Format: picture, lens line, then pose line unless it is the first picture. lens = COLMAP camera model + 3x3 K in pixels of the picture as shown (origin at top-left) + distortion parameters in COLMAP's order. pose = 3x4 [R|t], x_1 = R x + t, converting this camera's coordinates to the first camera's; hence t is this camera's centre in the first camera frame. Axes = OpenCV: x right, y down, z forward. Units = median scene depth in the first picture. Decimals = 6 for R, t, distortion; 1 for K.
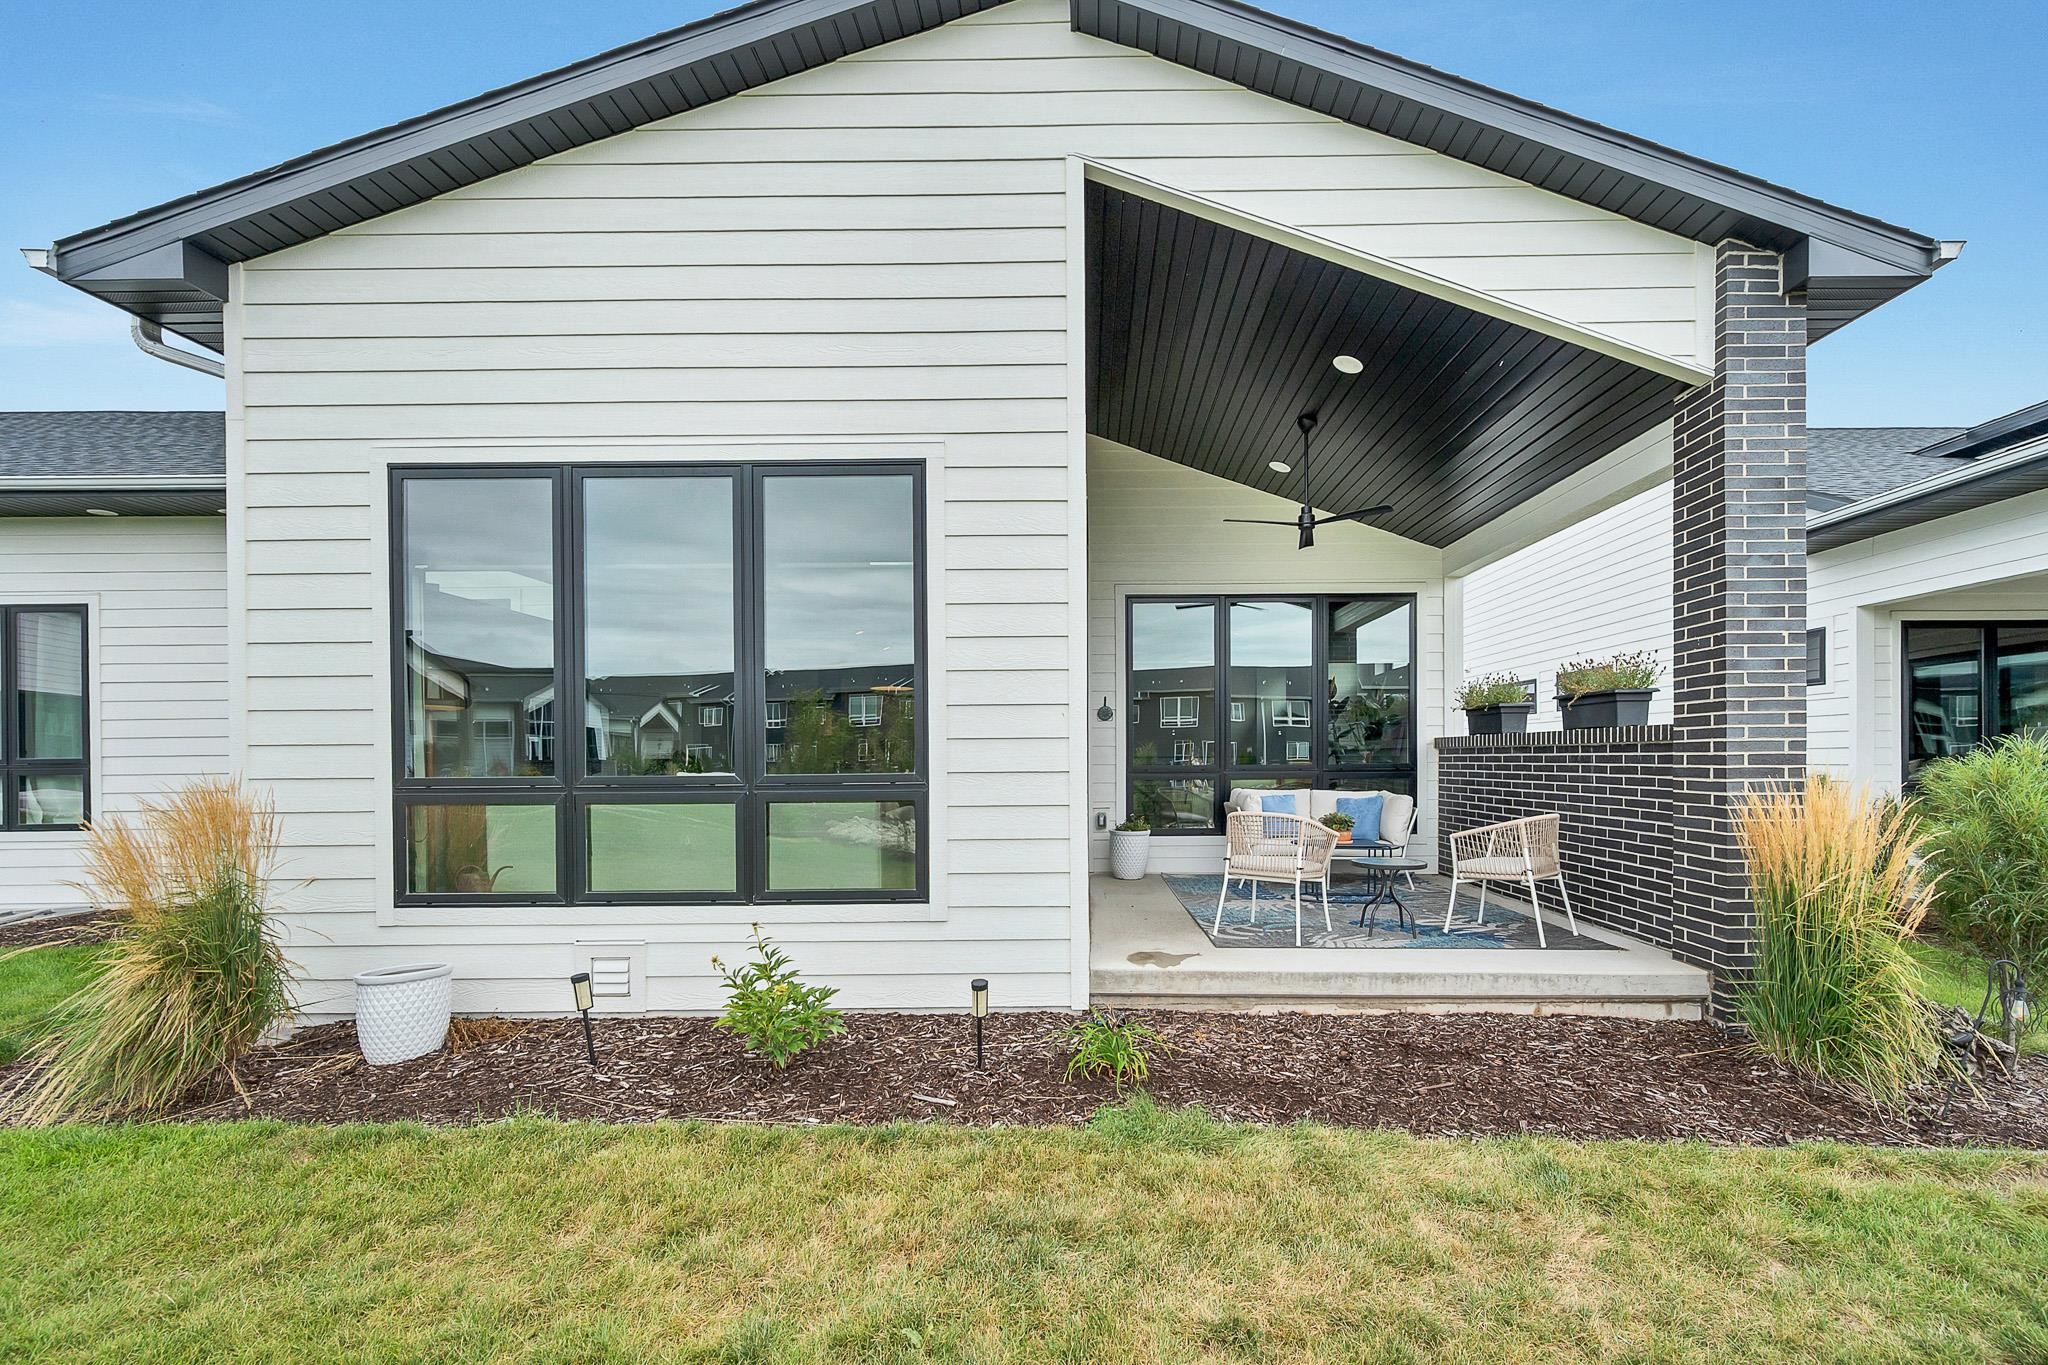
lens RADIAL K [[892.3, 0, 1026.8], [0, 892.3, 771.4], [0, 0, 1]] dist [-0.019684, -0.000094]
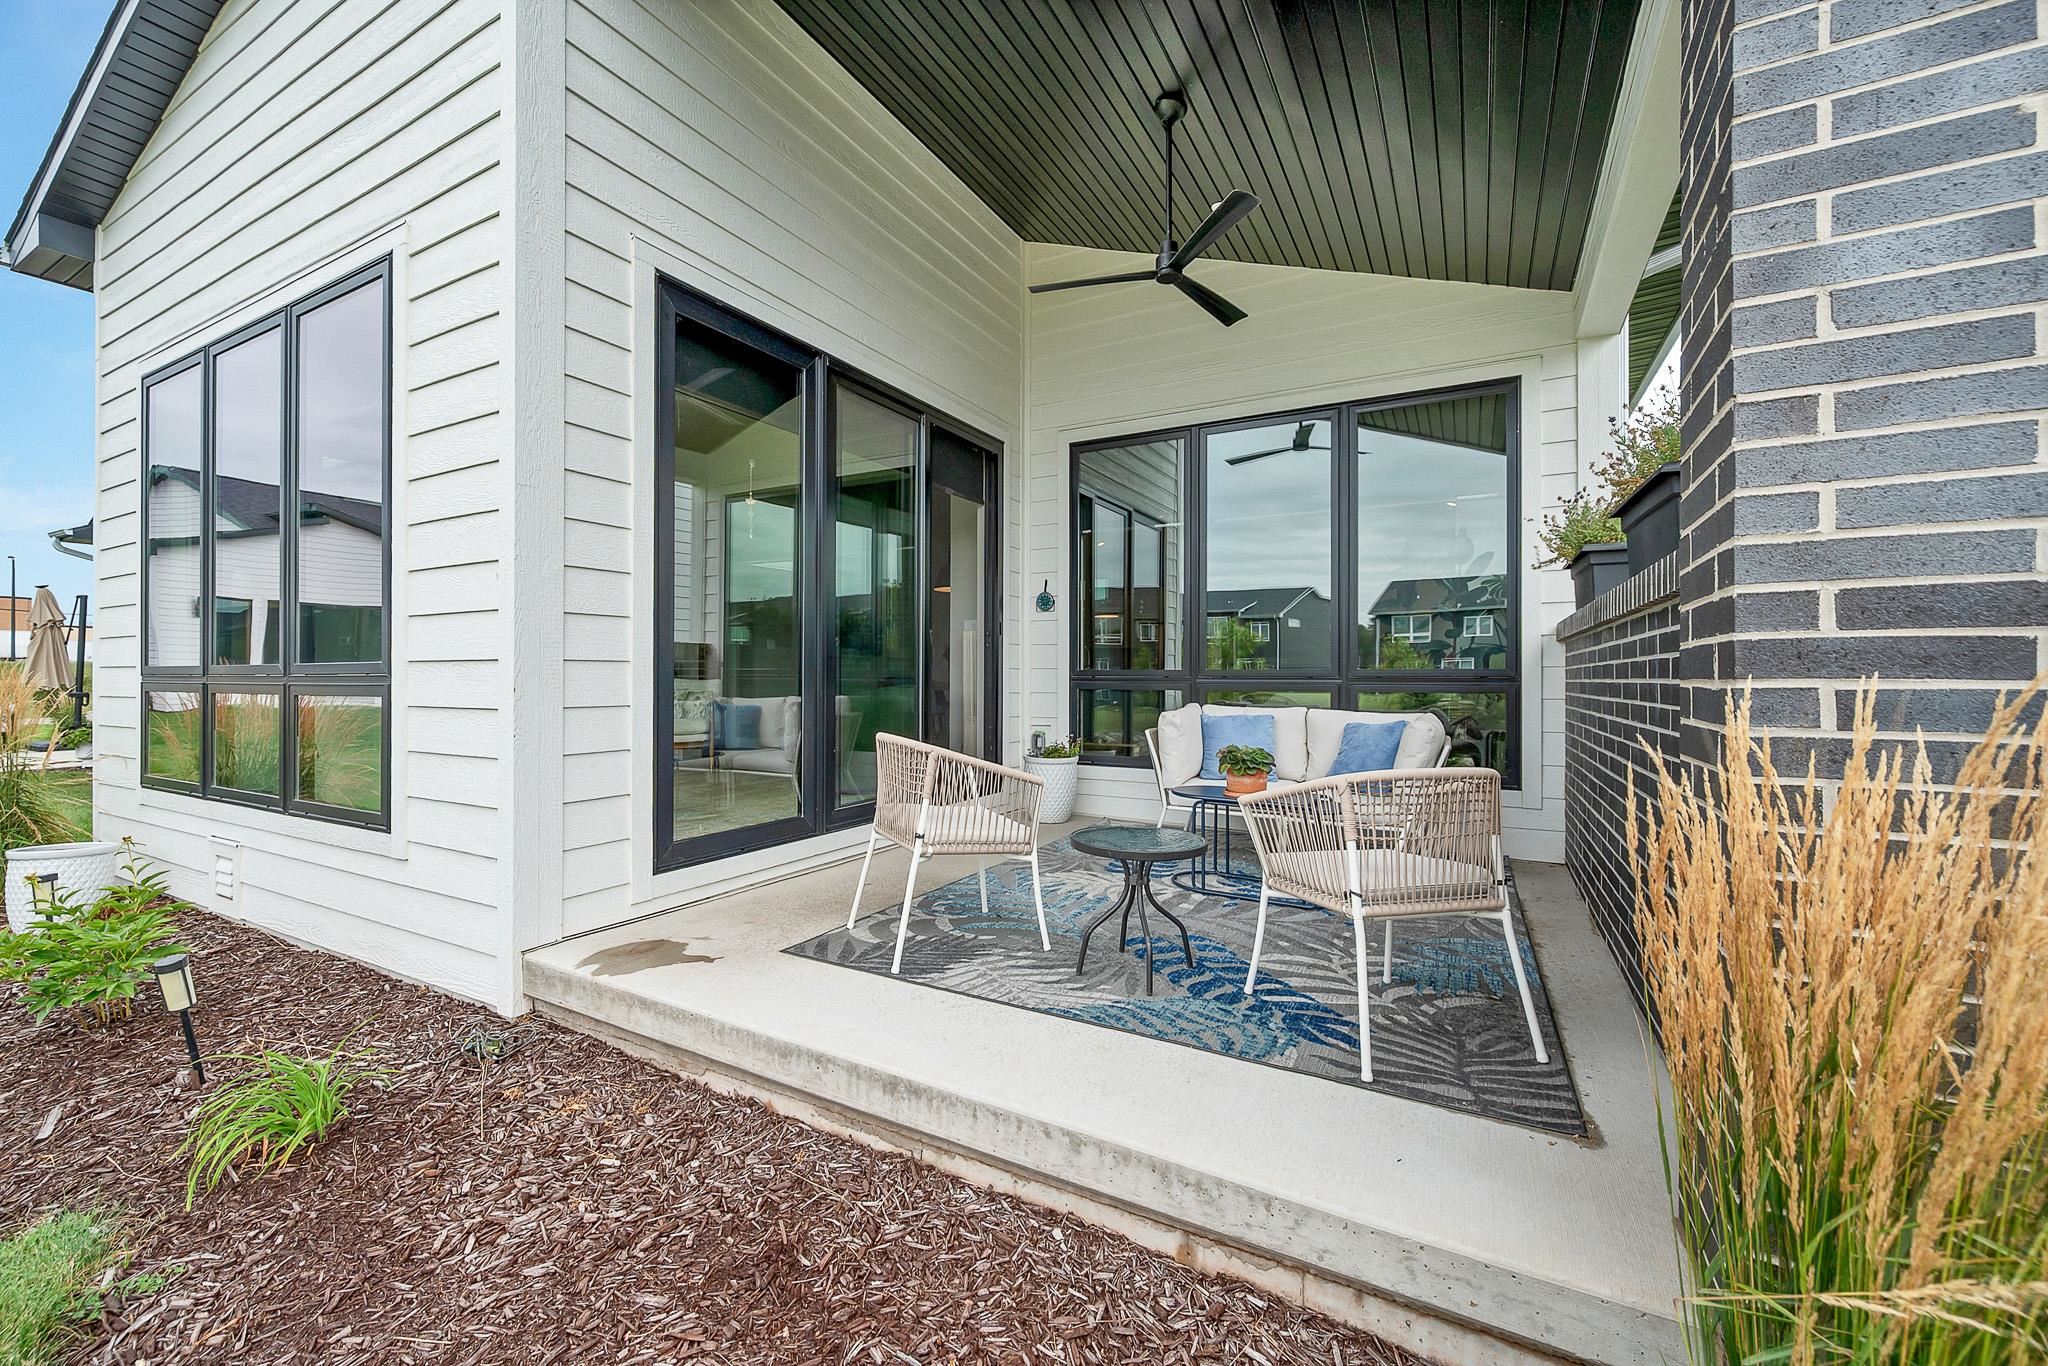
lens RADIAL K [[831.6, 0, 1024.0], [0, 831.6, 683.0], [0, 0, 1]] dist [-0.019085, -0.000110]
pose [[0.880101, 0.011379, -0.474649, 0.688600], [-0.016054, 0.999854, -0.005798, 0.014631], [0.474514, 0.012723, 0.880156, 0.631677]]
